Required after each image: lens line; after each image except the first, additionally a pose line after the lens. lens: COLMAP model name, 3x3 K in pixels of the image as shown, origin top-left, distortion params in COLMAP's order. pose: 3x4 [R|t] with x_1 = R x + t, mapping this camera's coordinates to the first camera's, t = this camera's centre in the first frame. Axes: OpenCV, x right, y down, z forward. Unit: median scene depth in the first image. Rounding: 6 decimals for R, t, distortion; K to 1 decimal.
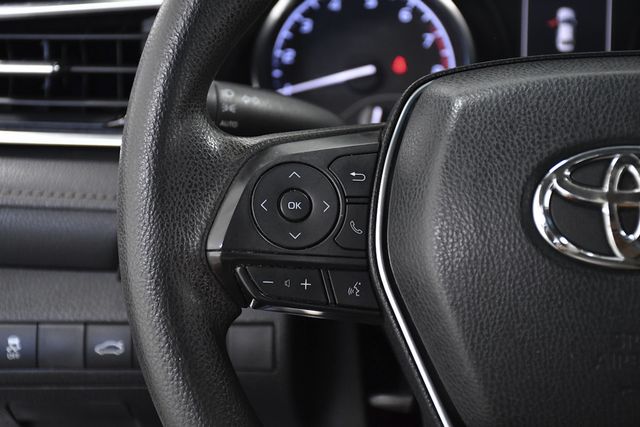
lens RADIAL K [[1525.4, 0, 320.0], [0, 1525.4, 213.5], [0, 0, 1]] dist [0.392110, -0.253537]
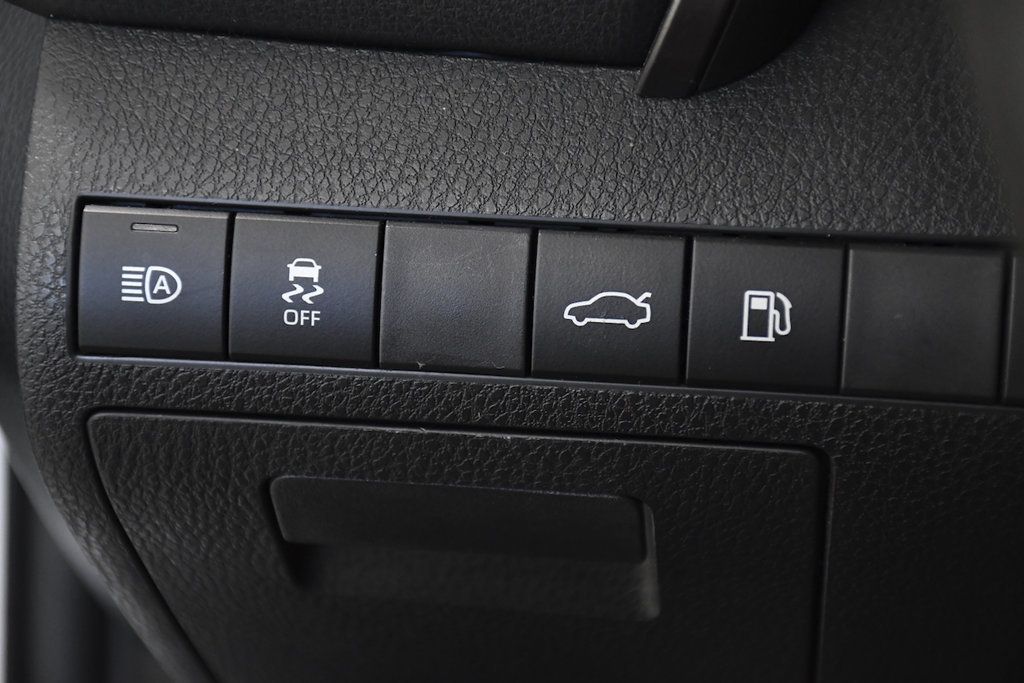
lens RADIAL K [[3301.5, 0, 512.0], [0, 3301.5, 341.5], [0, 0, 1]] dist [0.012102, 0.002010]
pose [[0.990130, 0.034736, -0.135782, -0.066723], [-0.022774, 0.995800, 0.088683, 0.035930], [0.138292, -0.084715, 0.986762, 0.353404]]
